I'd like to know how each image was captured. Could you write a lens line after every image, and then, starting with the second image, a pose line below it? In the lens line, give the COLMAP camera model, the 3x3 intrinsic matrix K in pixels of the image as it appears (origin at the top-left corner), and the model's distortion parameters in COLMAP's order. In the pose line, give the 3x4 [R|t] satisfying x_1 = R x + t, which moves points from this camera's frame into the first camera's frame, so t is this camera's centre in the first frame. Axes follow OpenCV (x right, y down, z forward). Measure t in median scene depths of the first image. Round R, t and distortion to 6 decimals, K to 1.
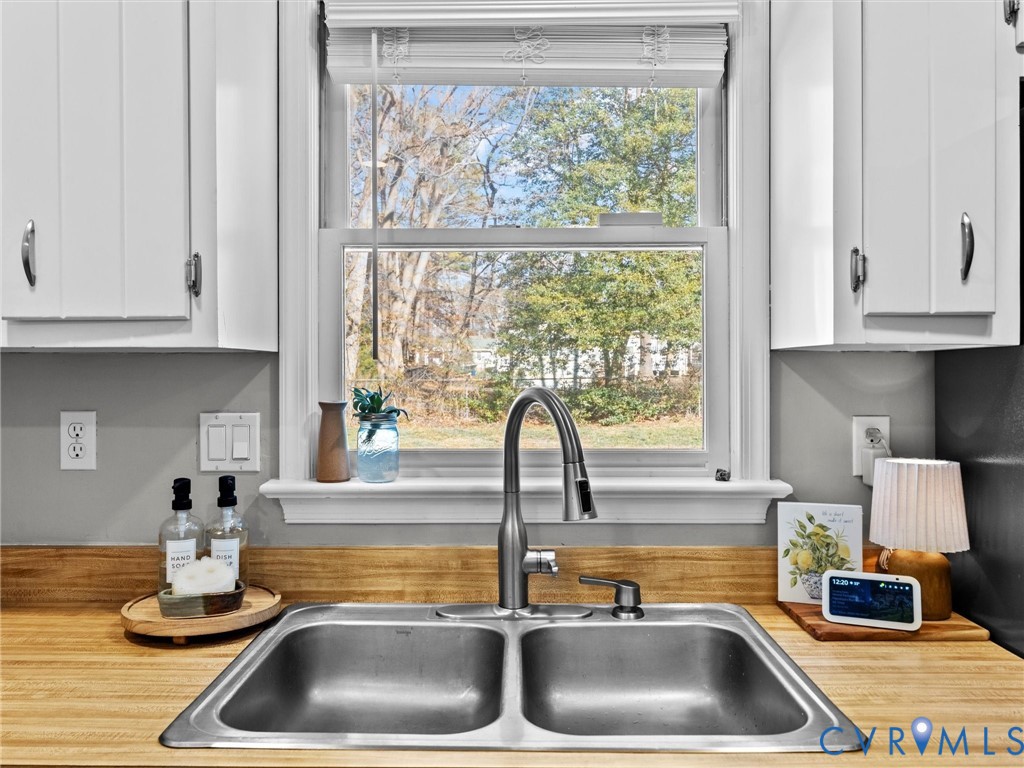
lens RADIAL K [[837.8, 0, 511.5], [0, 837.8, 380.0], [0, 0, 1]] dist [-0.006005, 0.003661]
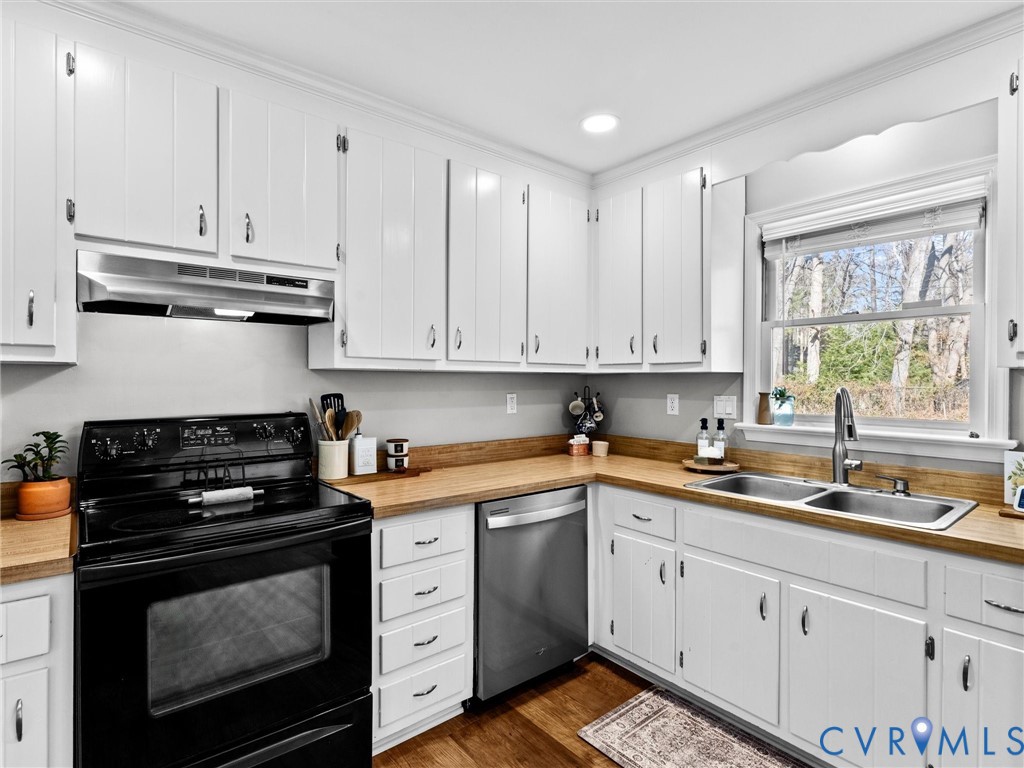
lens RADIAL K [[837.8, 0, 511.8], [0, 837.8, 383.8], [0, 0, 1]] dist [-0.006005, 0.003661]
pose [[0.739542, 0.004751, -0.673094, 0.903258], [-0.009905, 0.999944, -0.003825, 0.017616], [0.673038, 0.009496, 0.739547, -1.338880]]
